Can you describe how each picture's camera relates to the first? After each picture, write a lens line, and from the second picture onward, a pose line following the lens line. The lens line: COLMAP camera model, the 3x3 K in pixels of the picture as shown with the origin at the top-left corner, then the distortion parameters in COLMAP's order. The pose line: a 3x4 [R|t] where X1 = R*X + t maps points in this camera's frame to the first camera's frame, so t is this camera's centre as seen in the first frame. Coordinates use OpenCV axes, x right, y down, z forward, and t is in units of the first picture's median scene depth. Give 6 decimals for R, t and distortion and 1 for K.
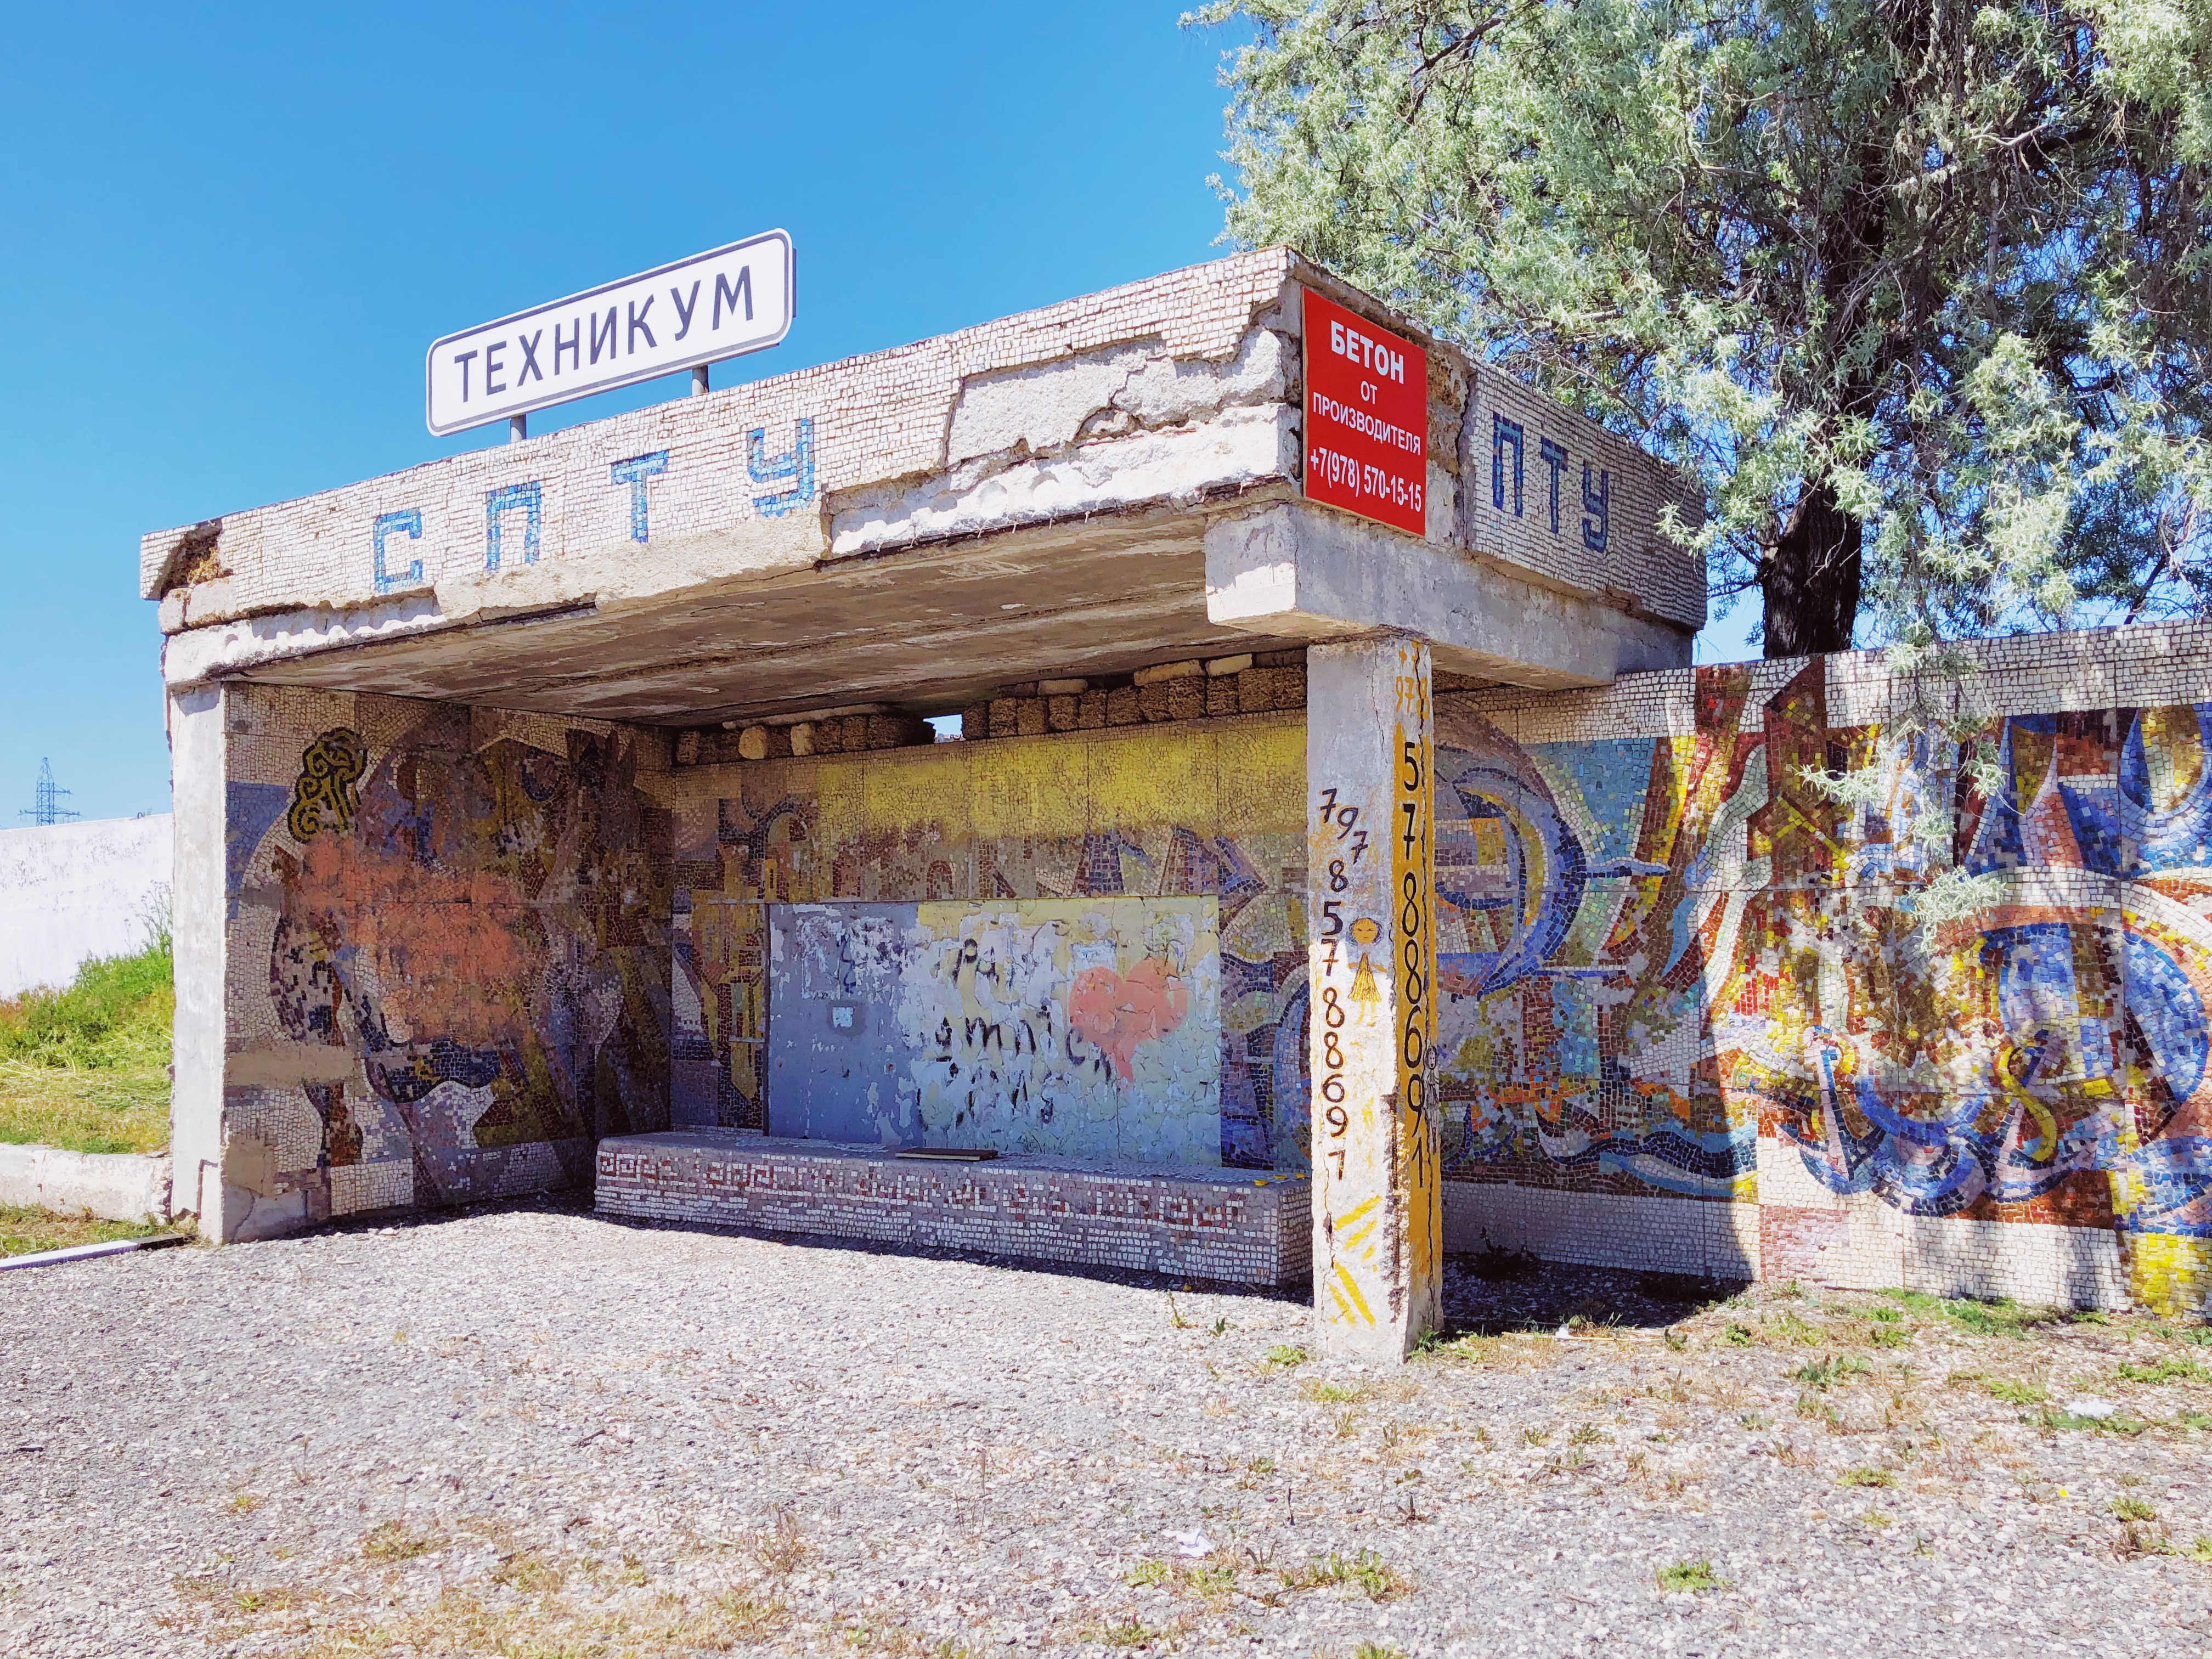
lens RADIAL K [[1922.9, 0, 1082.6], [0, 1922.9, 891.8], [0, 0, 1]] dist [0.063126, -0.077954]
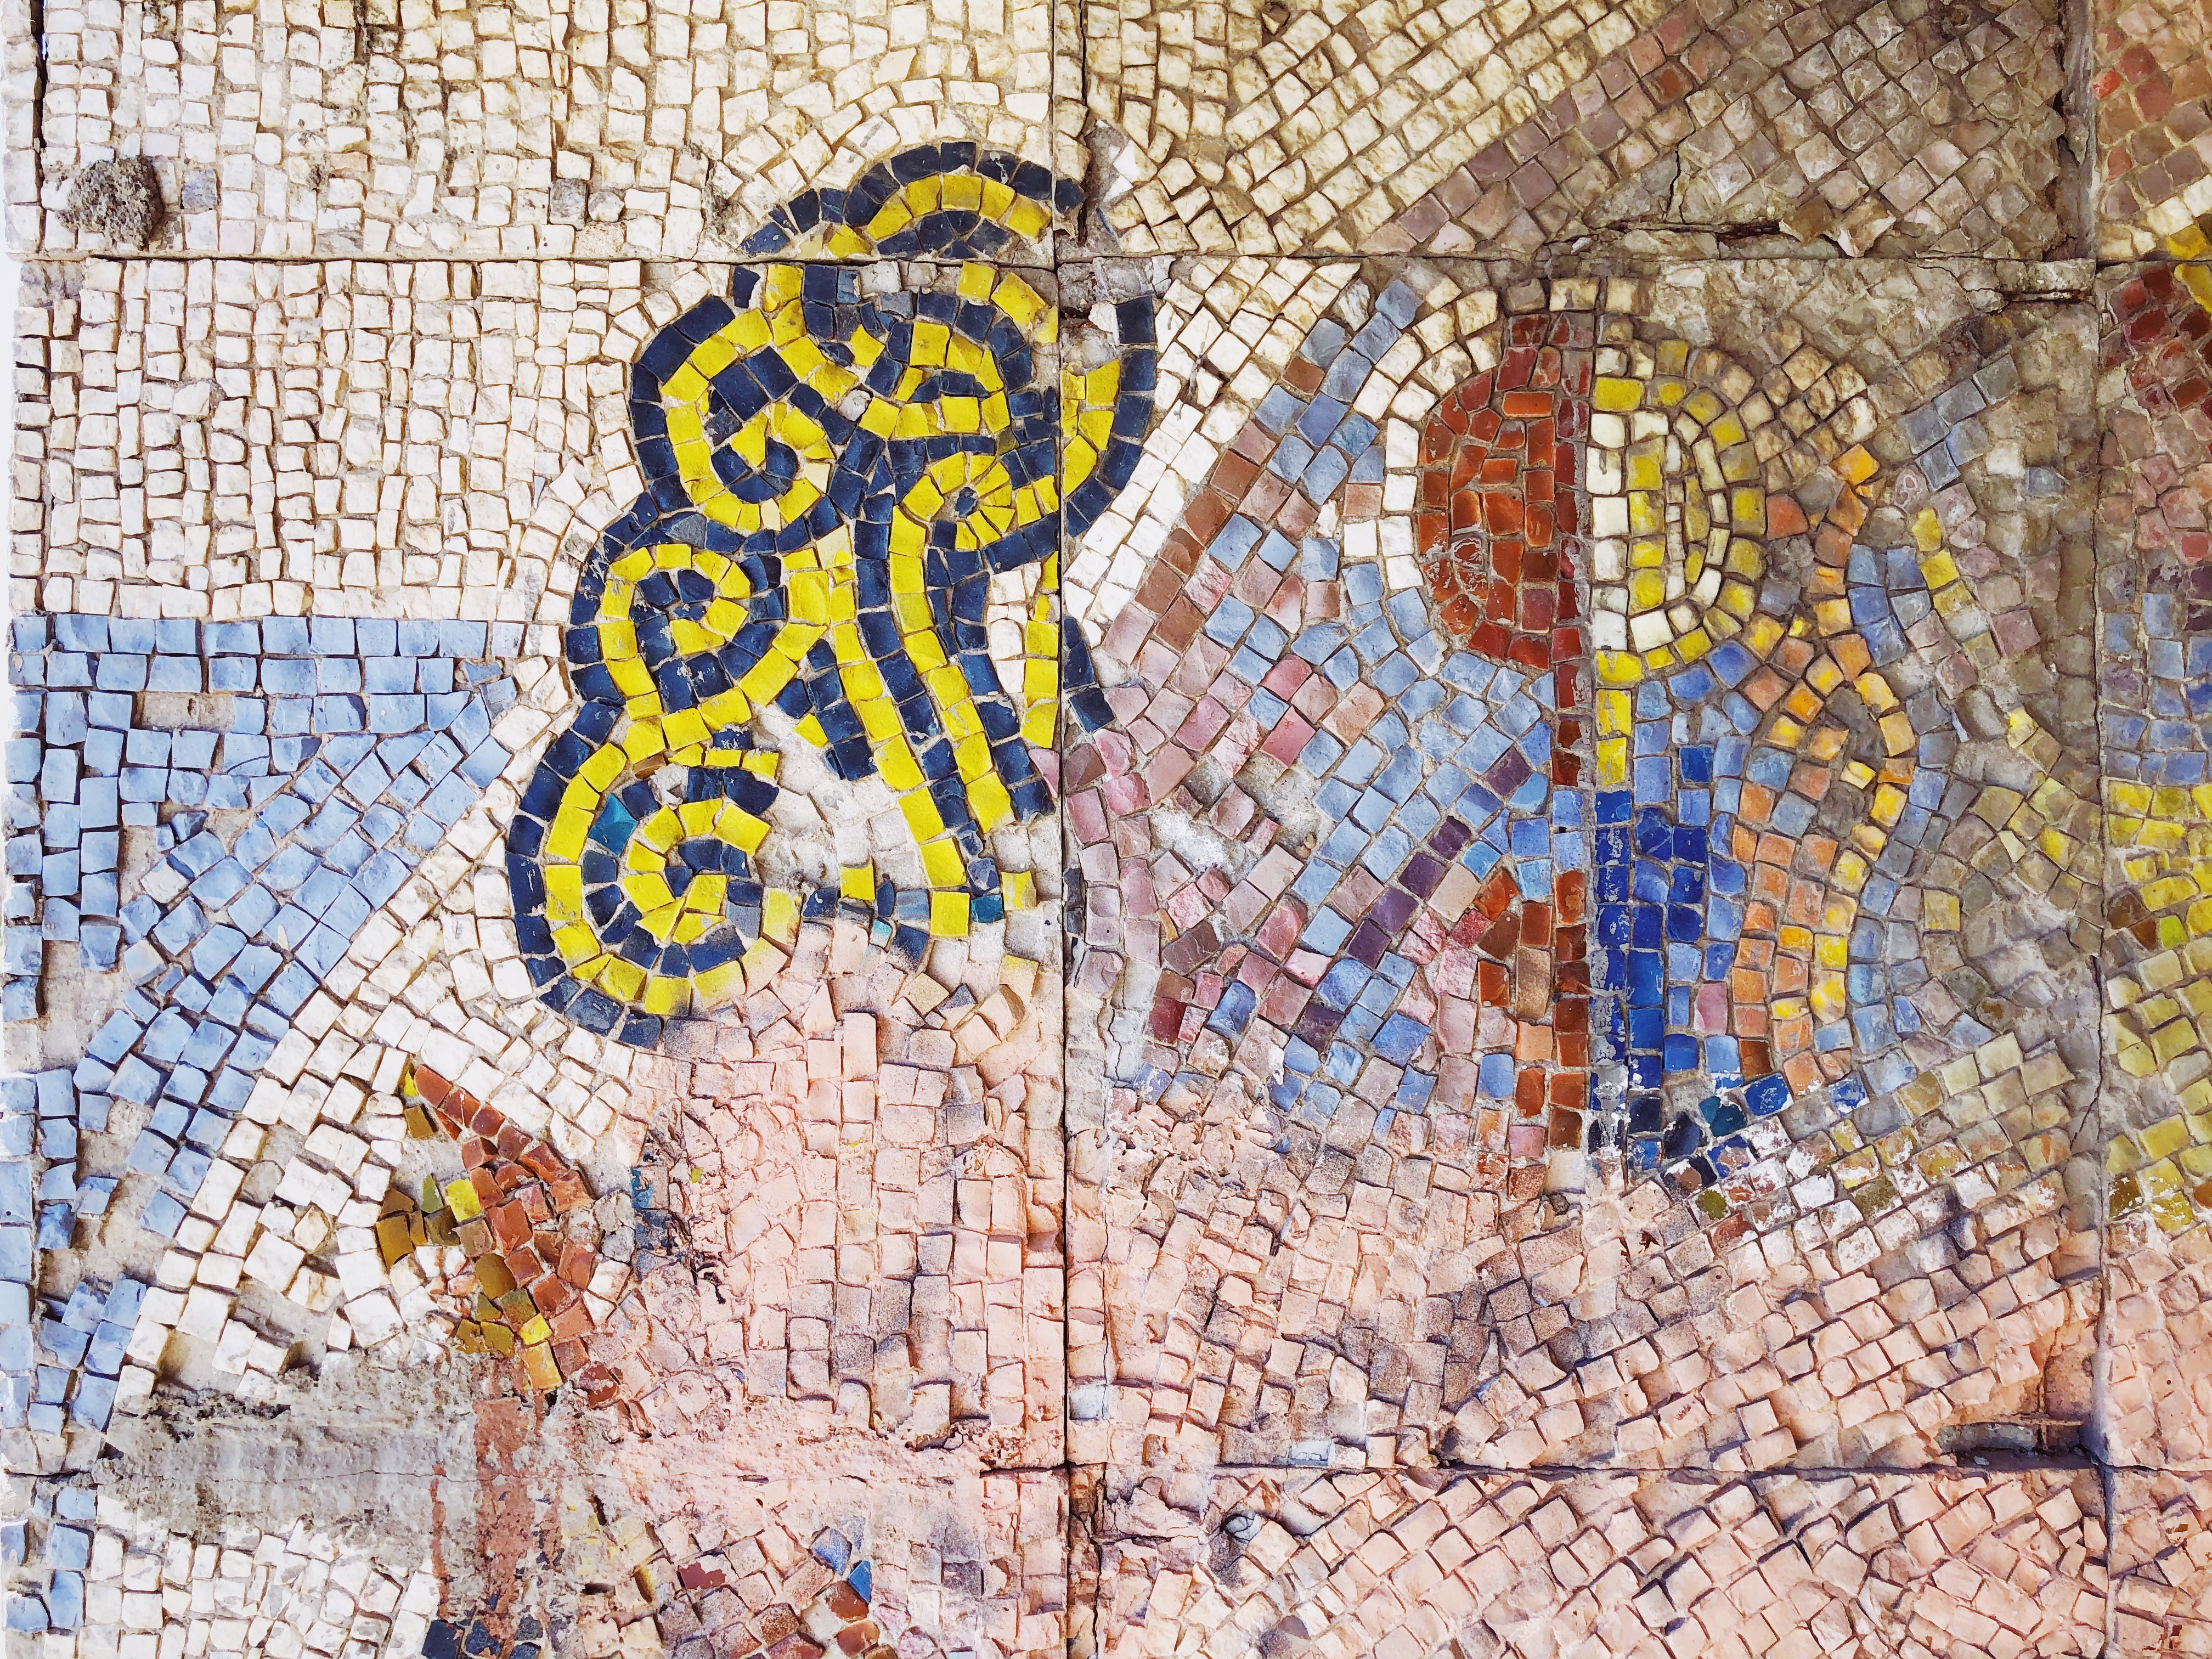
lens RADIAL K [[1922.9, 0, 1089.8], [0, 1922.9, 839.1], [0, 0, 1]] dist [0.063126, -0.077954]
pose [[0.612806, -0.011847, -0.790145, -0.312037], [0.019175, 0.999816, -0.000119, -0.042897], [0.790001, -0.015078, 0.612920, 1.058870]]
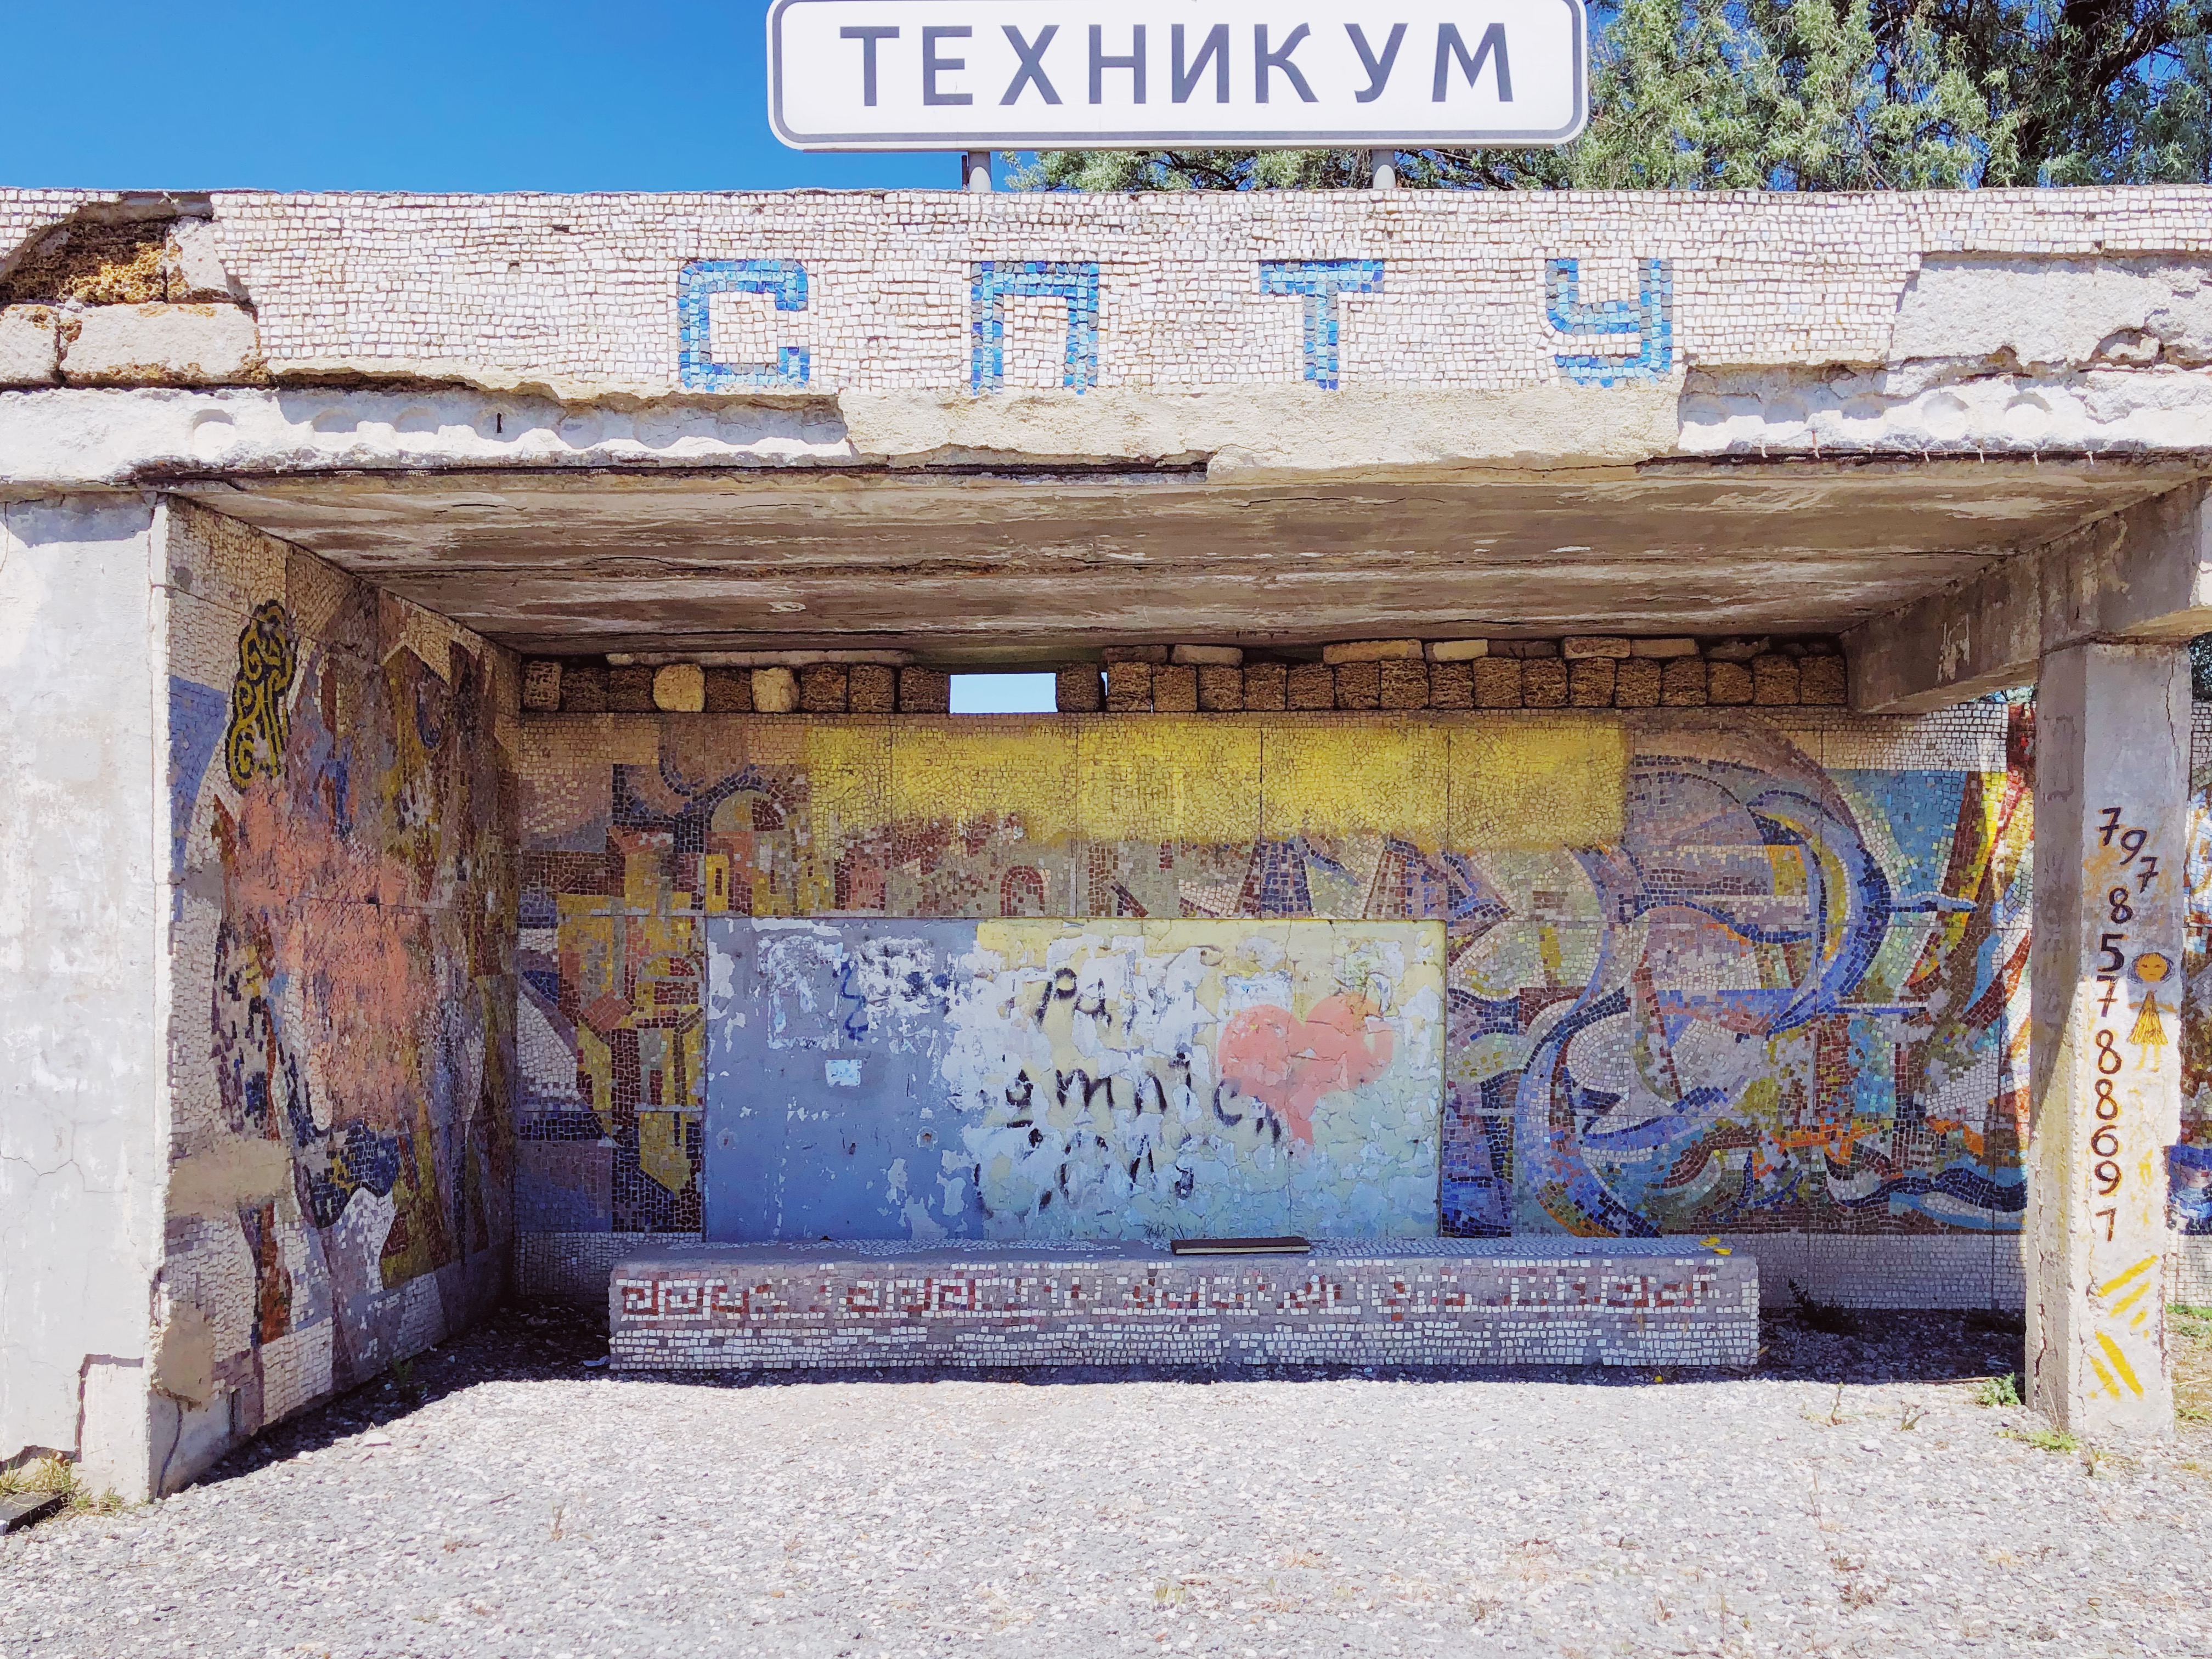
lens RADIAL K [[1922.9, 0, 1159.5], [0, 1922.9, 978.3], [0, 0, 1]] dist [0.063126, -0.077954]
pose [[0.804949, 0.005603, 0.593317, -0.588996], [-0.023182, 0.999489, 0.022012, 0.012360], [-0.592891, -0.031473, 0.804668, 0.413618]]
